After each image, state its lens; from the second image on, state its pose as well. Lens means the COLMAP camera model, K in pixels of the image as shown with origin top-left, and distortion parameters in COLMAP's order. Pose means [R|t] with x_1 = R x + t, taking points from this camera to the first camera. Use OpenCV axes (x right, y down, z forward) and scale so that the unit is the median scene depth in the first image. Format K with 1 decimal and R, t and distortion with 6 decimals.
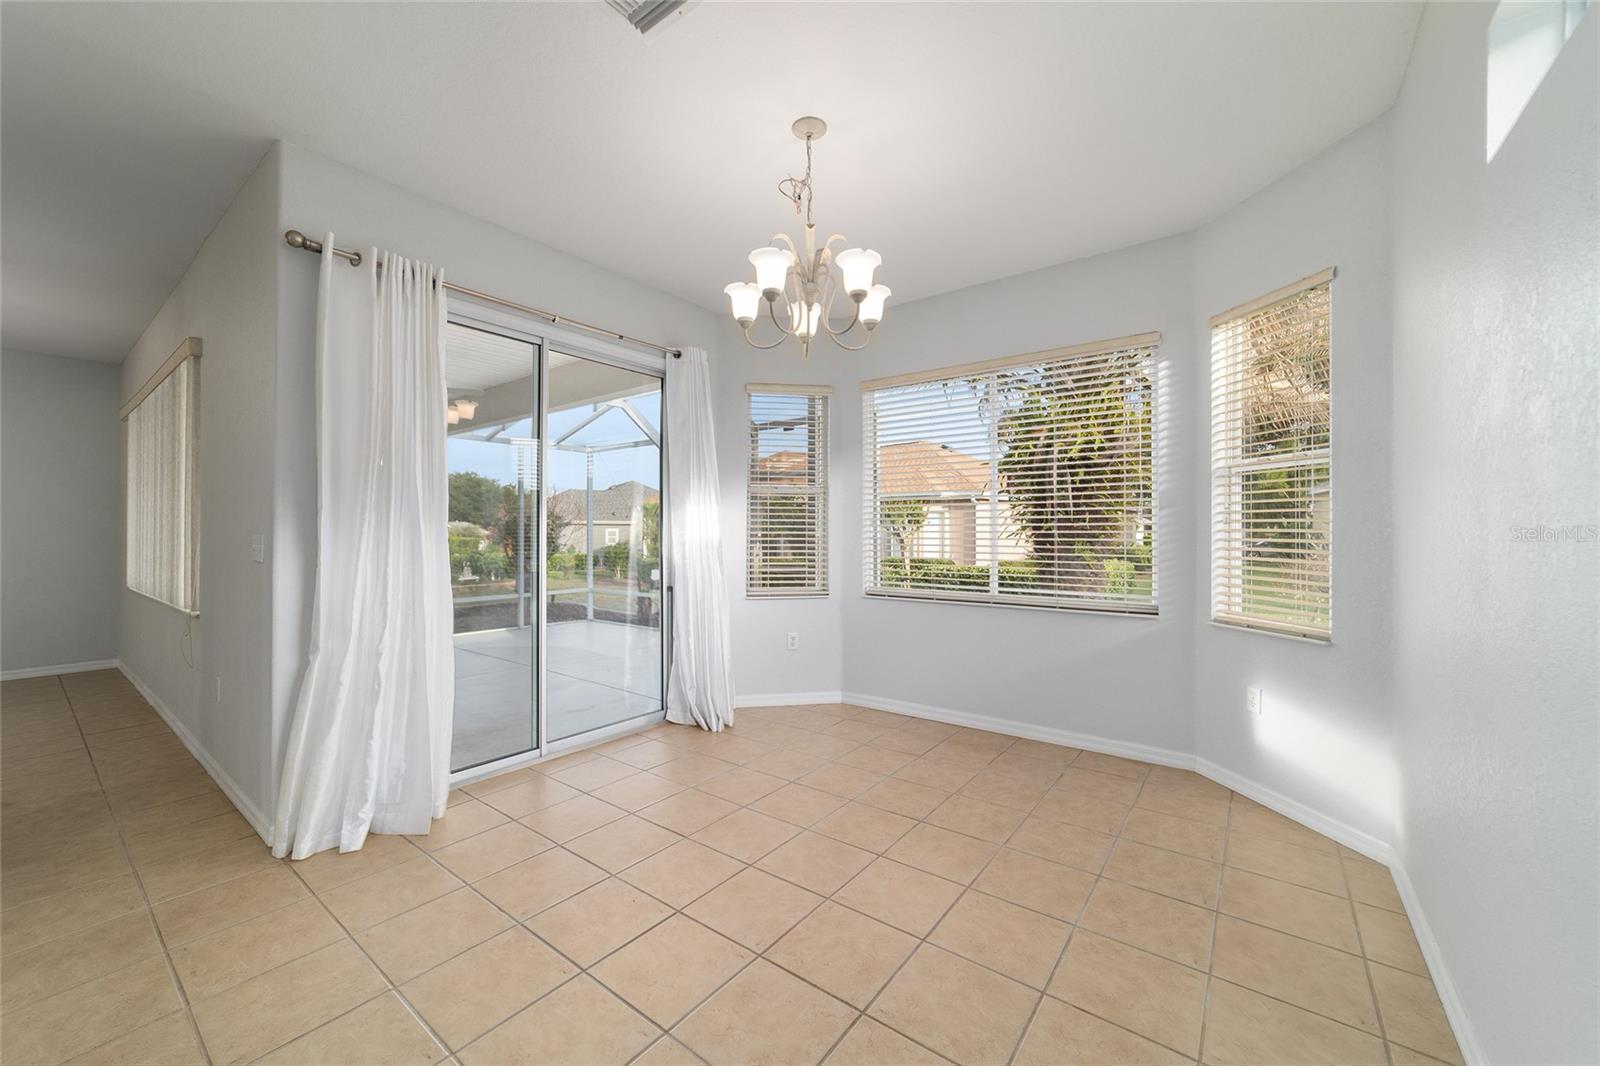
lens RADIAL K [[611.6, 0, 797.8], [0, 611.6, 532.2], [0, 0, 1]] dist [-0.013437, 0.005401]
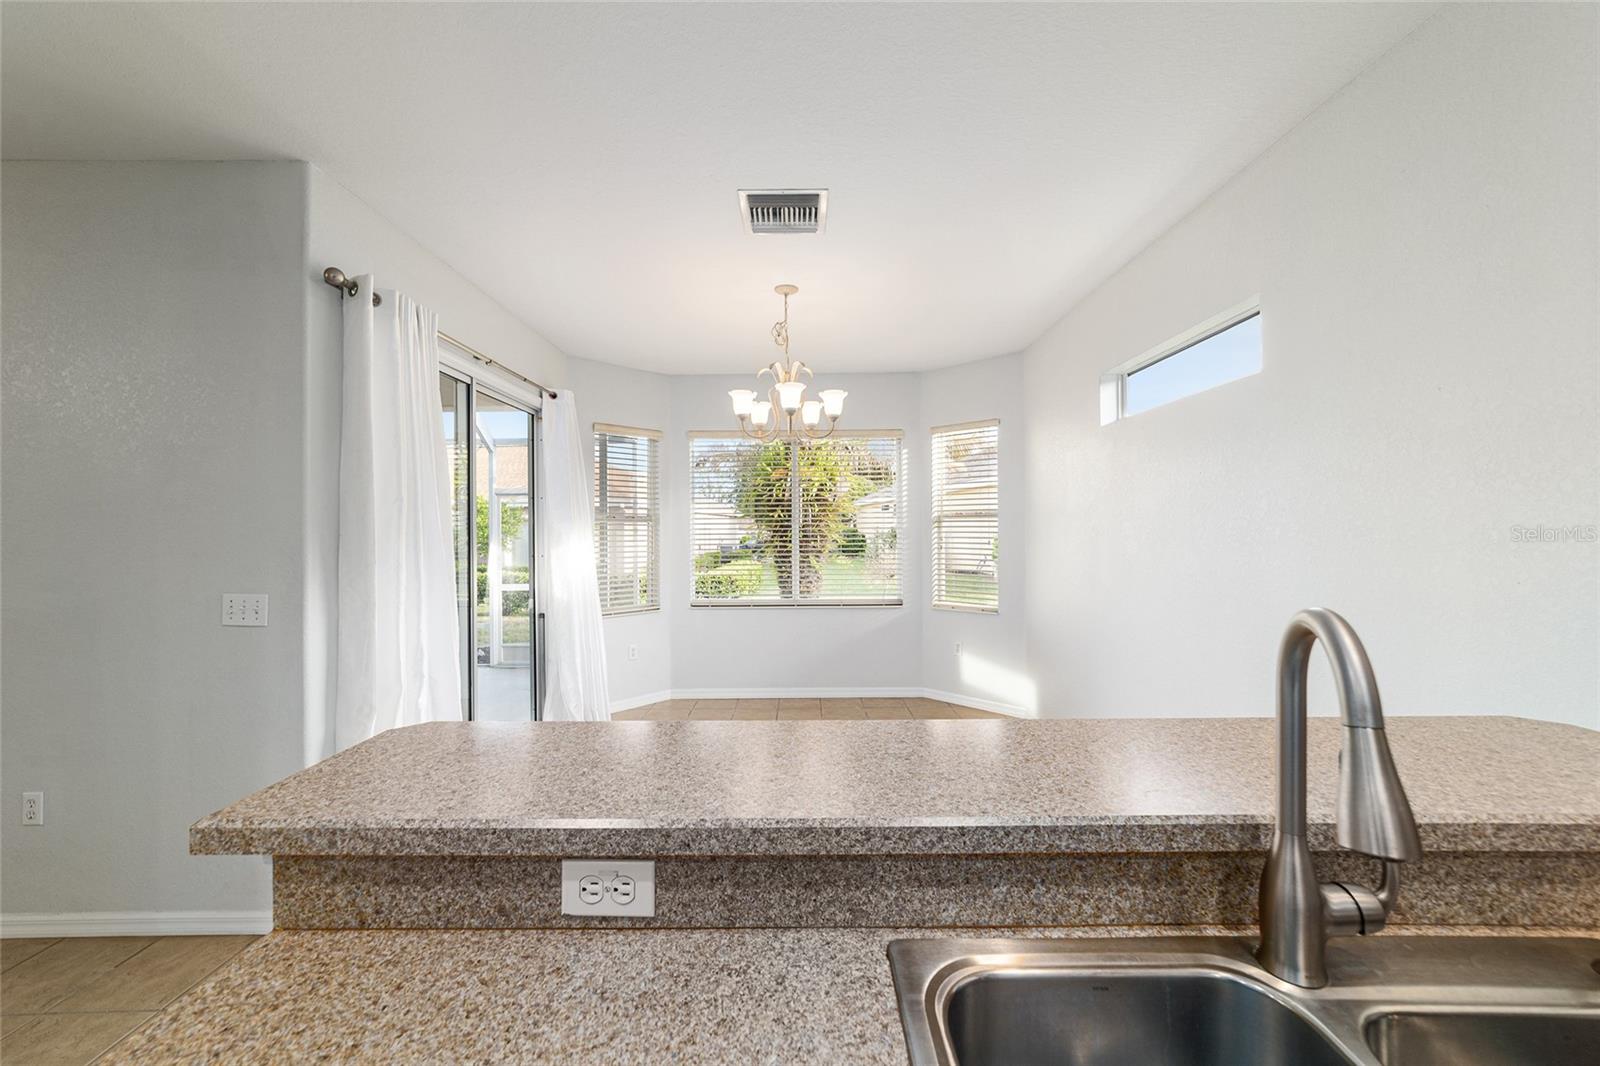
lens RADIAL K [[611.6, 0, 794.3], [0, 611.6, 530.1], [0, 0, 1]] dist [-0.013437, 0.005401]
pose [[0.802500, -0.004414, 0.596636, -0.508223], [0.005917, 0.999982, -0.000560, -0.053338], [-0.596623, 0.003980, 0.802511, -0.108905]]
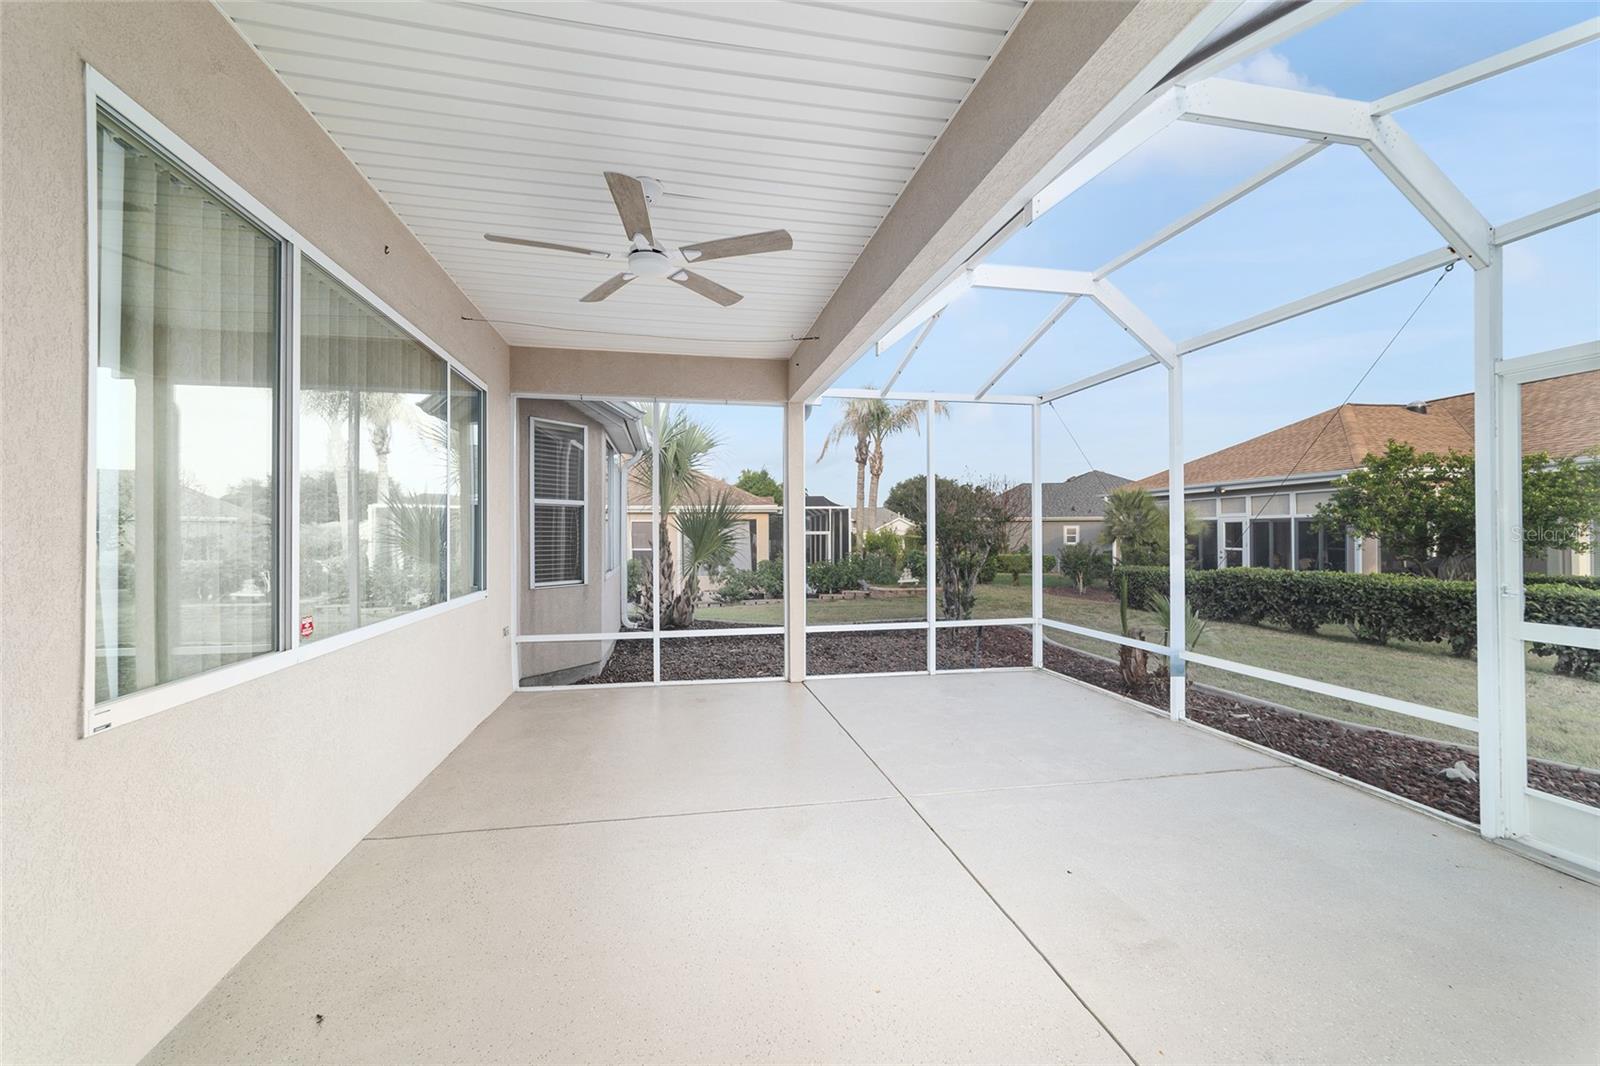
lens RADIAL K [[611.6, 0, 800.2], [0, 611.6, 527.8], [0, 0, 1]] dist [-0.013437, 0.005401]
pose [[0.756631, -0.005707, -0.653818, -0.277571], [0.003412, 0.999983, -0.004780, -0.001420], [0.653834, 0.001386, 0.756637, 0.897845]]
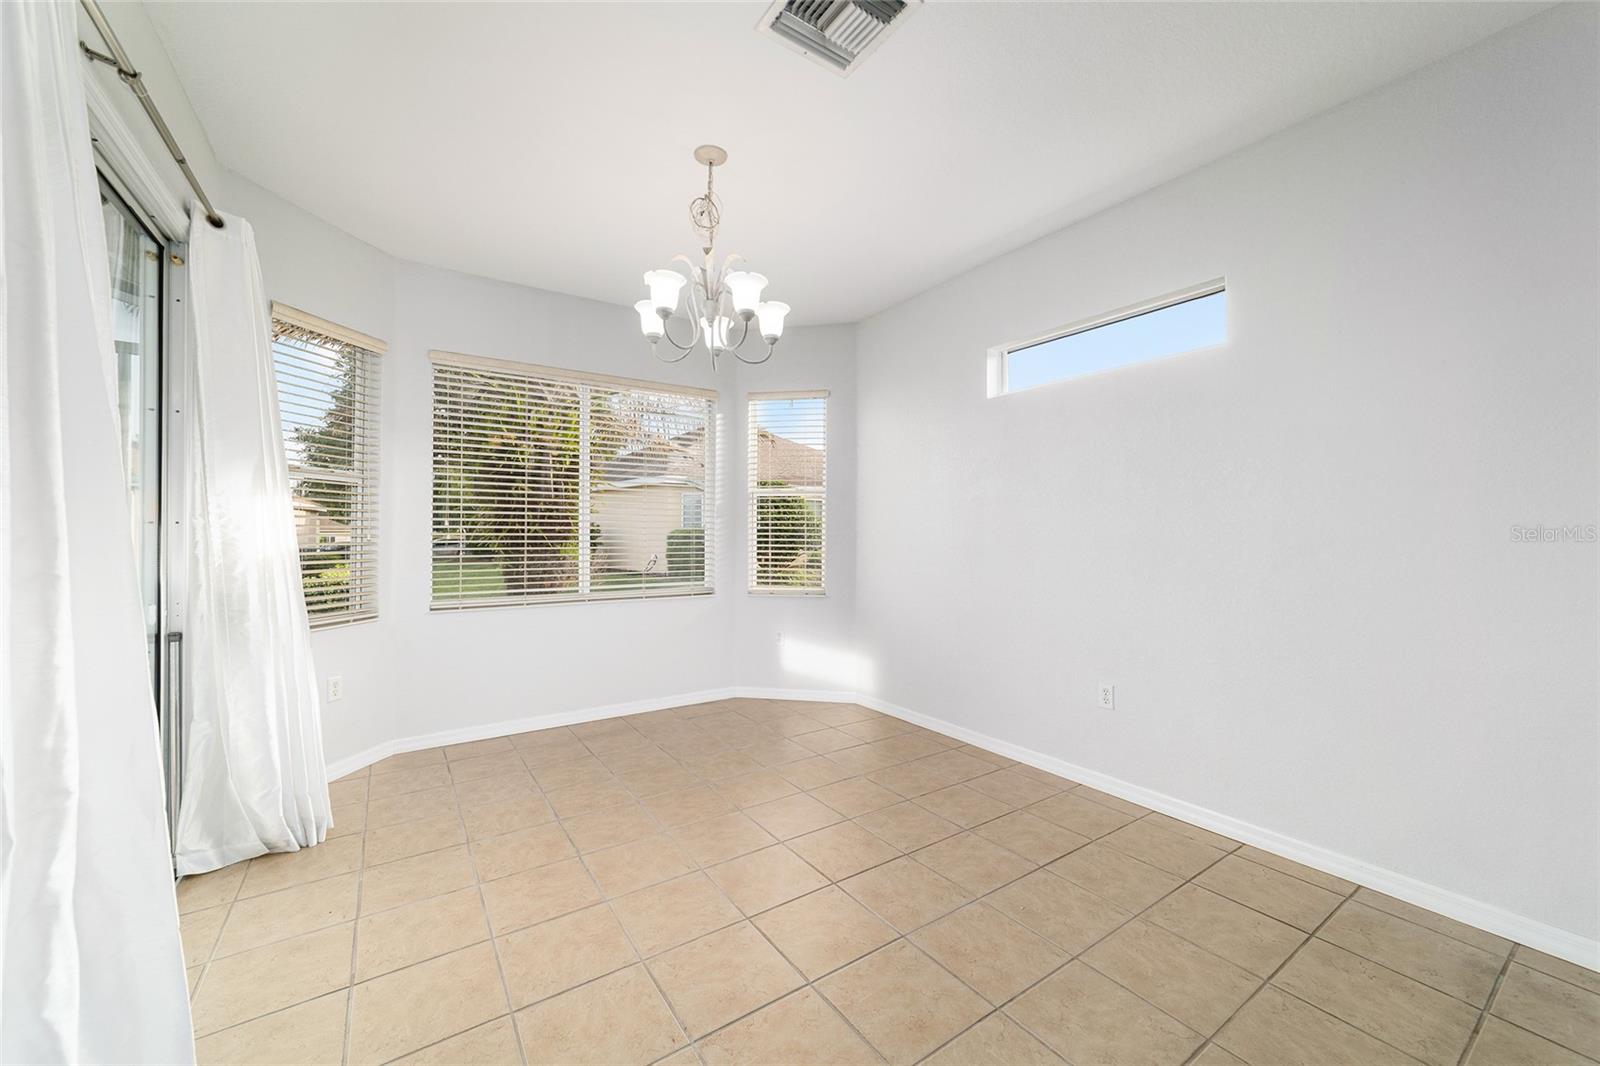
lens RADIAL K [[611.6, 0, 796.6], [0, 611.6, 530.9], [0, 0, 1]] dist [-0.013437, 0.005401]
pose [[0.322759, 0.006932, 0.946456, -0.568609], [-0.000543, 0.999974, -0.007139, 0.001867], [-0.946481, 0.001790, 0.322755, 0.311370]]
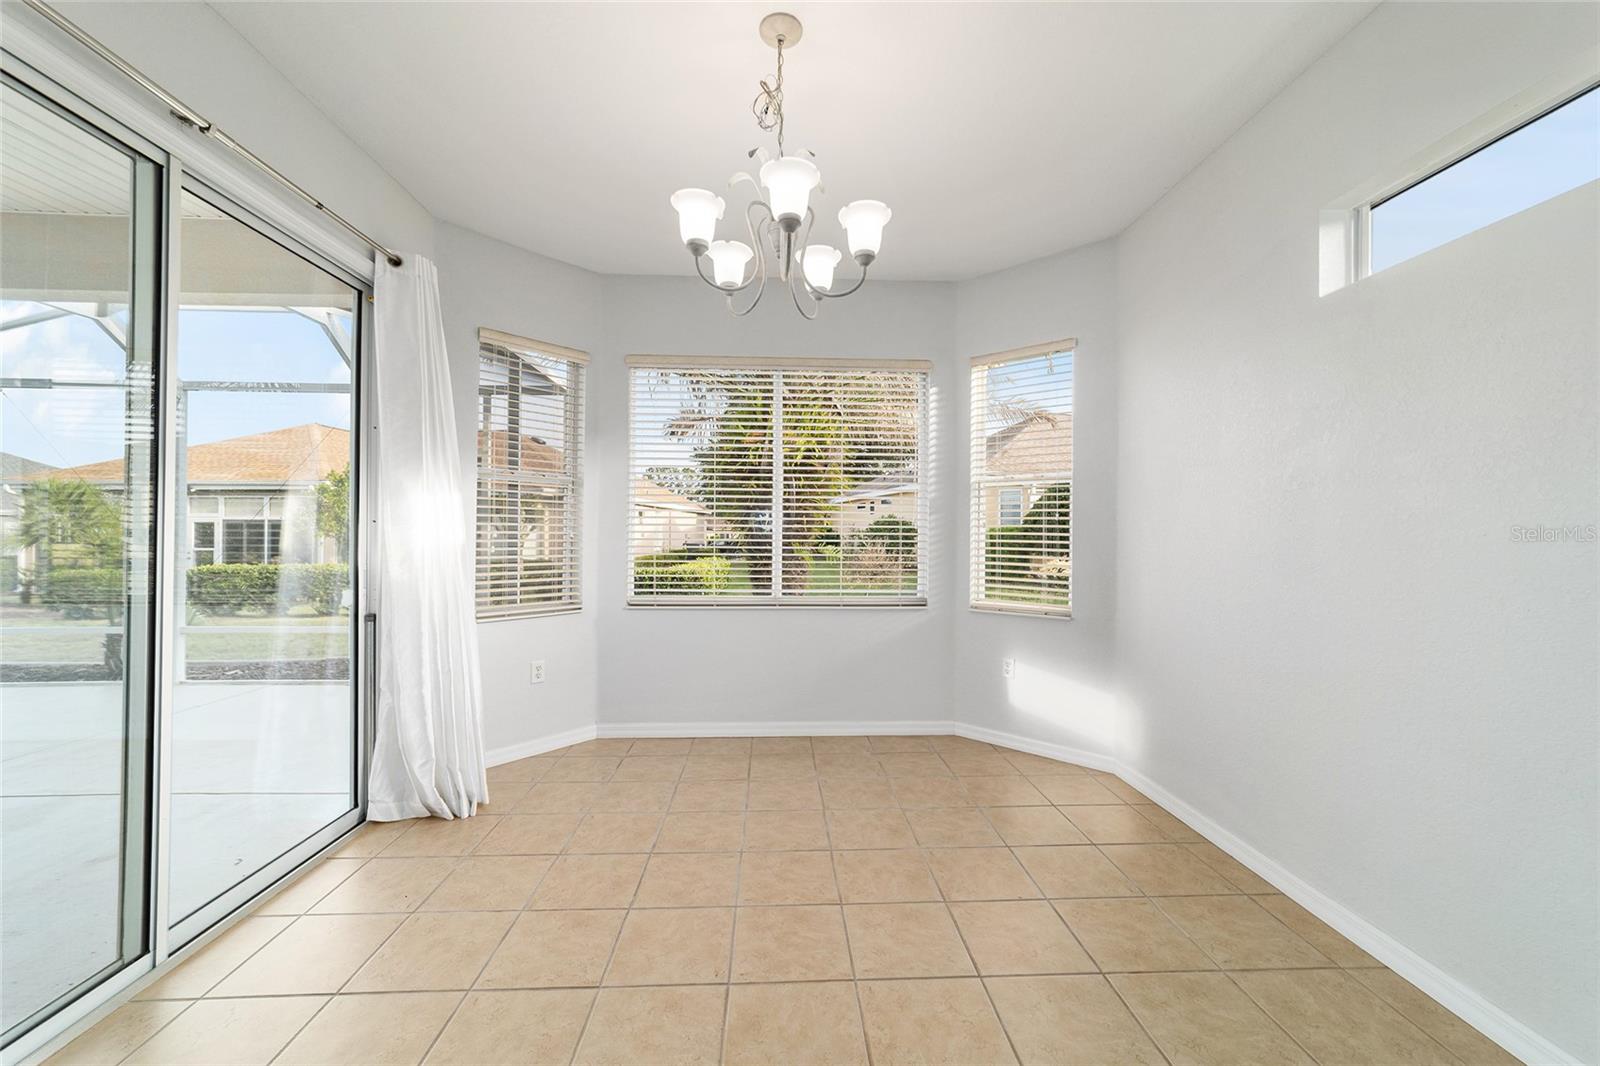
lens RADIAL K [[611.6, 0, 796.3], [0, 611.6, 529.8], [0, 0, 1]] dist [-0.013437, 0.005401]
pose [[0.770113, 0.009210, 0.637841, -0.285954], [-0.006583, 0.999957, -0.006491, 0.001155], [-0.637874, 0.000800, 0.770141, 0.223126]]
